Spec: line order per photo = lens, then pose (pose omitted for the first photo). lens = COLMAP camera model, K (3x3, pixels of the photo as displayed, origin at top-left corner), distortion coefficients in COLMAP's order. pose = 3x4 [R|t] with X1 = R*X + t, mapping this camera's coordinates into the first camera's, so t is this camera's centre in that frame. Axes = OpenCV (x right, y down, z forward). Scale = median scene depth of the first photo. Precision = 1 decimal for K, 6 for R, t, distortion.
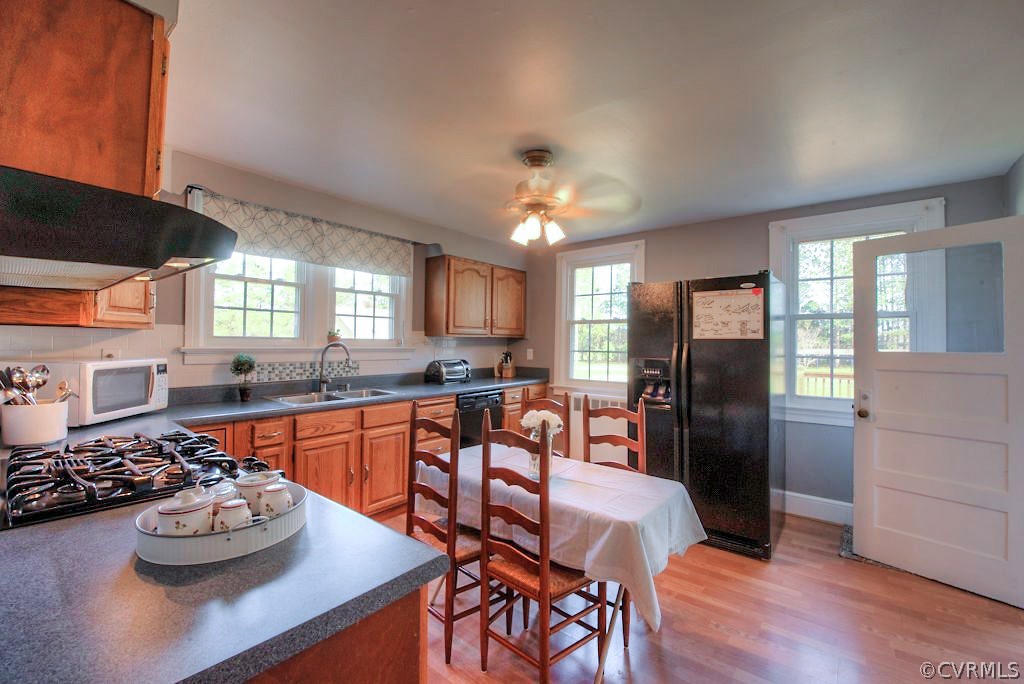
lens RADIAL K [[430.8, 0, 513.0], [0, 430.8, 338.7], [0, 0, 1]] dist [-0.009309, -0.000990]
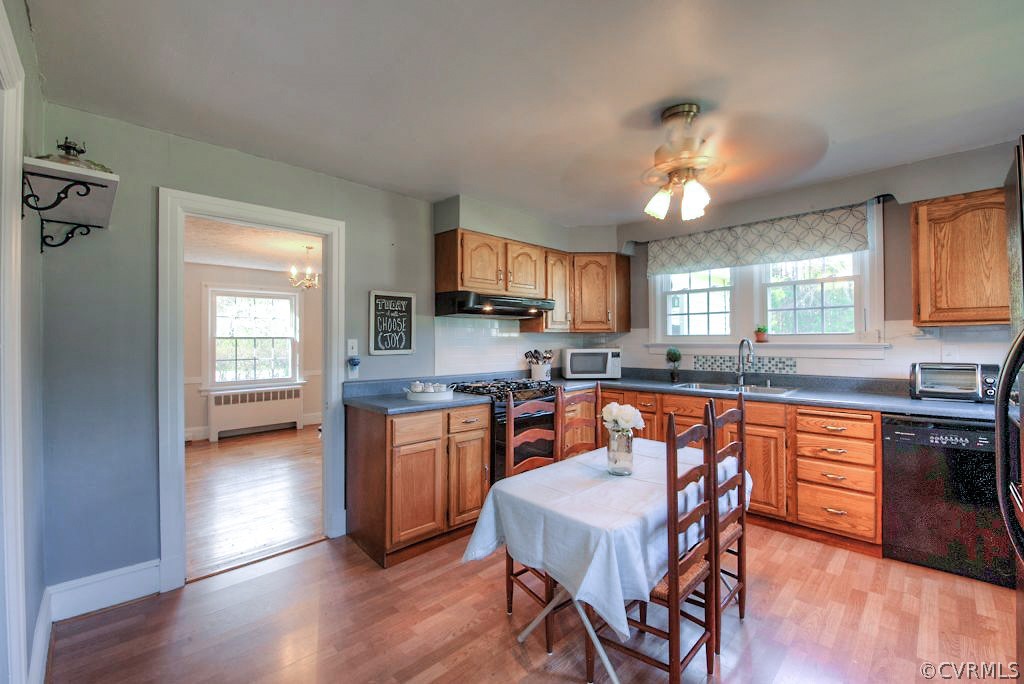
lens RADIAL K [[430.8, 0, 517.8], [0, 430.8, 340.9], [0, 0, 1]] dist [-0.009309, -0.000990]
pose [[-0.114784, -0.014138, -0.993290, 0.730542], [0.010896, 0.999821, -0.015490, 0.027580], [0.993331, -0.012601, -0.114609, 0.611084]]
